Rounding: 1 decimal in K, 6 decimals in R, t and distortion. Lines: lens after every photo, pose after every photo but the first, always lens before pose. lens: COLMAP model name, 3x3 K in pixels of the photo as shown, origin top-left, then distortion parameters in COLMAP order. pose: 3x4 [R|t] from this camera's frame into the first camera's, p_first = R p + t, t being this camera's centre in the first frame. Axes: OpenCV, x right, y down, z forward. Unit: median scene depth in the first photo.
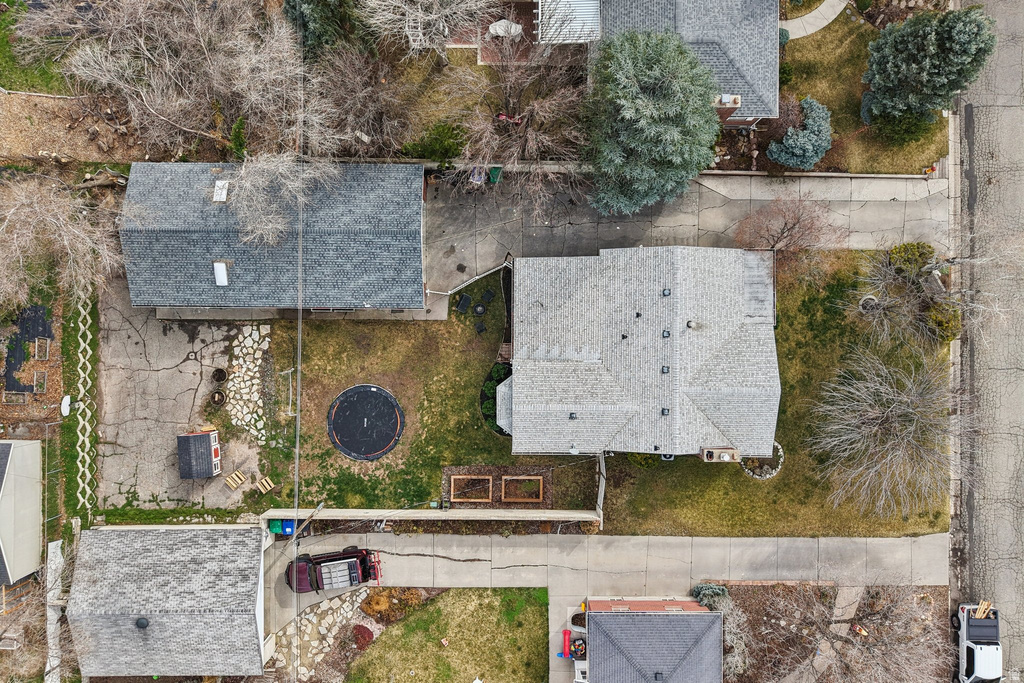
lens RADIAL K [[681.2, 0, 514.6], [0, 681.2, 360.9], [0, 0, 1]] dist [0.005798, -0.003129]
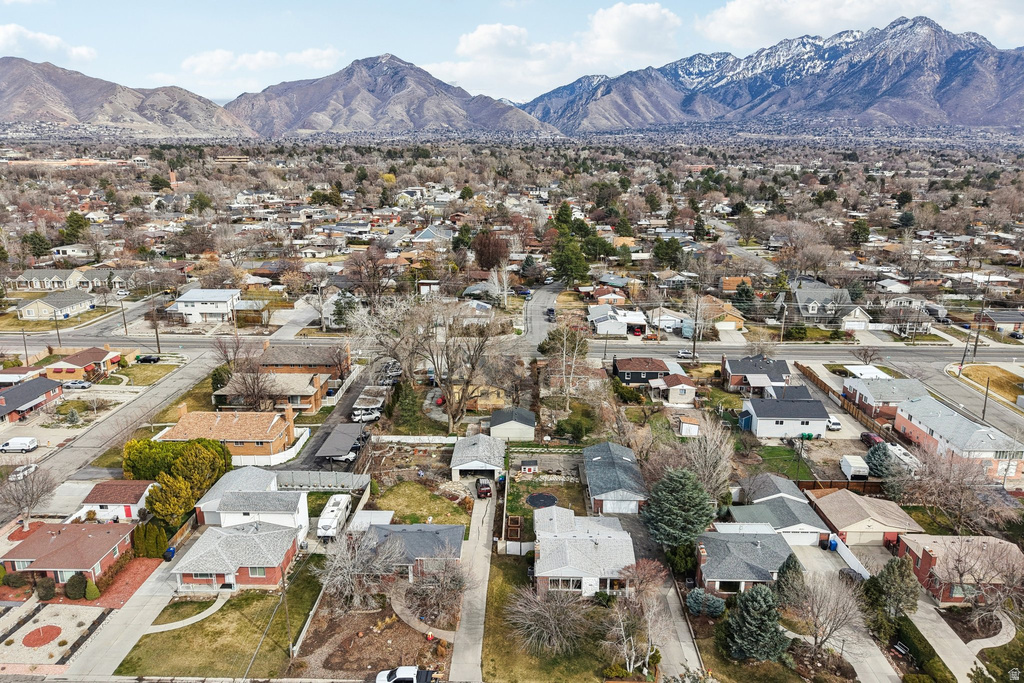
lens RADIAL K [[681.2, 0, 514.6], [0, 681.2, 360.9], [0, 0, 1]] dist [0.005798, -0.003129]
pose [[-0.007223, 0.280698, -0.959769, 1.964723], [-0.999920, -0.011954, 0.004029, 0.184653], [-0.010342, 0.959722, 0.280762, -0.153698]]
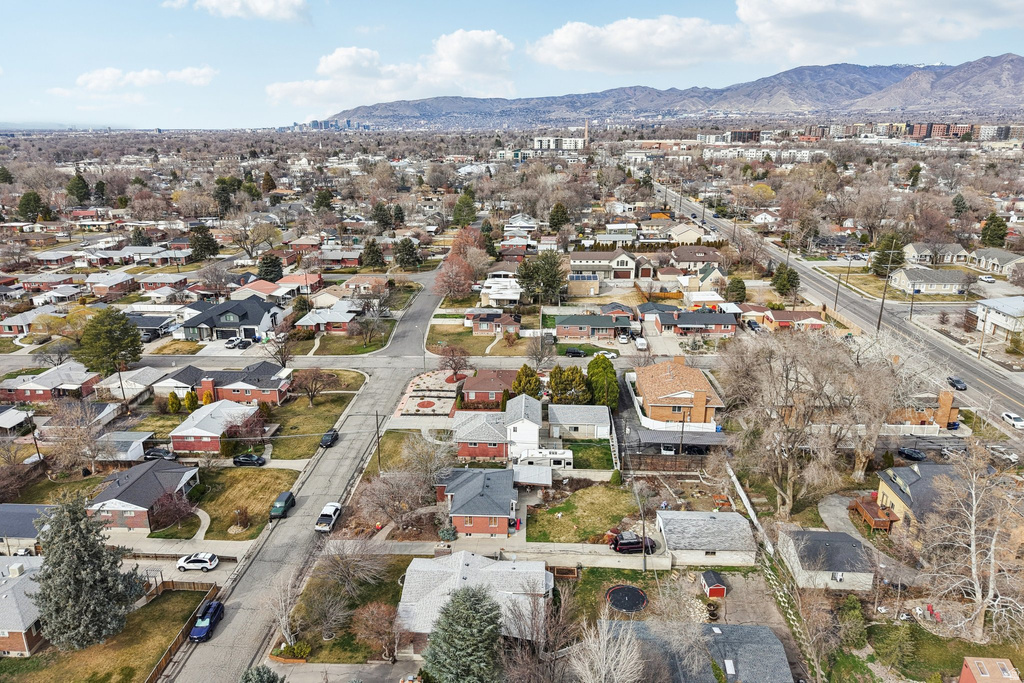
lens RADIAL K [[665.9, 0, 512.1], [0, 665.9, 397.0], [0, 0, 1]] dist [0.038040, -0.031067]
pose [[-0.999294, -0.022529, 0.030077, 0.031697], [0.036381, -0.379485, 0.924482, -1.358585], [-0.009414, 0.924924, 0.380037, -0.158839]]
